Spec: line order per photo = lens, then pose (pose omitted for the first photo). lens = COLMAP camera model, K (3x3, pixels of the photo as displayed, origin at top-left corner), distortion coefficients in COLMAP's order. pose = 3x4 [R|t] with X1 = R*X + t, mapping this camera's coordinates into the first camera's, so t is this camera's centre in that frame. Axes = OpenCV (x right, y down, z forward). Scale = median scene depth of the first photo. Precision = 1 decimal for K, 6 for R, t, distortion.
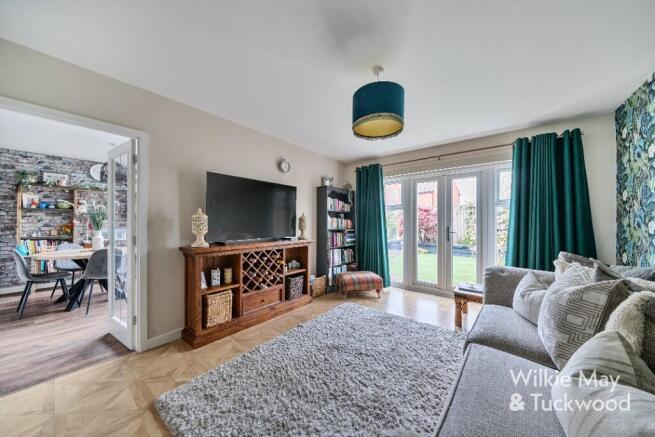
lens RADIAL K [[223.8, 0, 321.7], [0, 223.8, 220.0], [0, 0, 1]] dist [-0.003228, -0.000005]
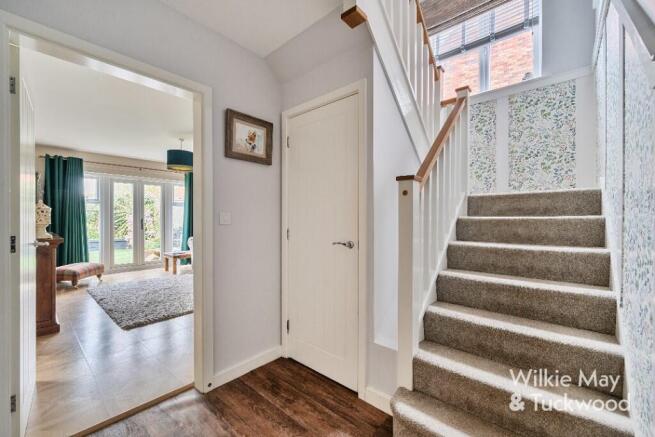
lens RADIAL K [[276.4, 0, 331.6], [0, 276.4, 217.4], [0, 0, 1]] dist [0.000401, -0.000294]
pose [[0.028777, 0.001707, 0.999584, -1.458845], [-0.008591, 0.999962, -0.001460, 0.017974], [-0.999549, -0.008546, 0.028791, -0.282004]]
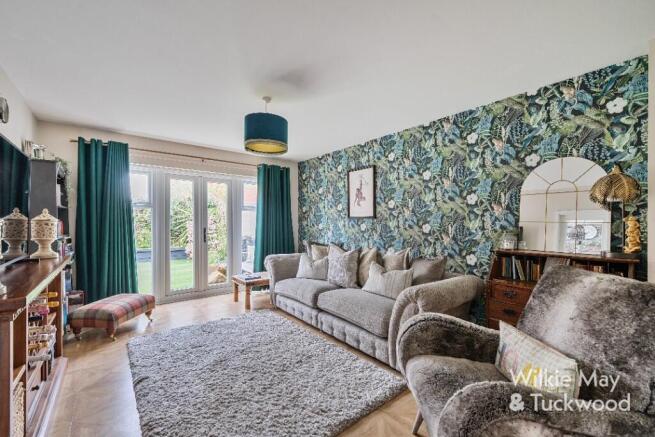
lens RADIAL K [[276.4, 0, 334.4], [0, 276.4, 222.4], [0, 0, 1]] dist [0.000401, -0.000294]
pose [[0.185769, -0.006283, 0.982573, -0.747179], [-0.012411, 0.999885, 0.008740, -0.019122], [-0.982515, -0.013819, 0.185670, 0.247581]]
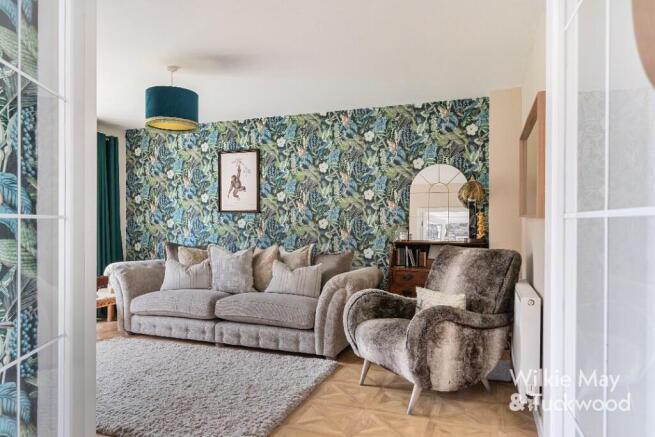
lens RADIAL K [[448.6, 0, 323.2], [0, 448.6, 220.3], [0, 0, 1]] dist [0.005693, -0.000301]
pose [[-0.323856, -0.002076, 0.946104, -1.230472], [-0.015790, 0.999870, -0.003211, 0.003932], [-0.945975, -0.015979, -0.323847, 0.670066]]
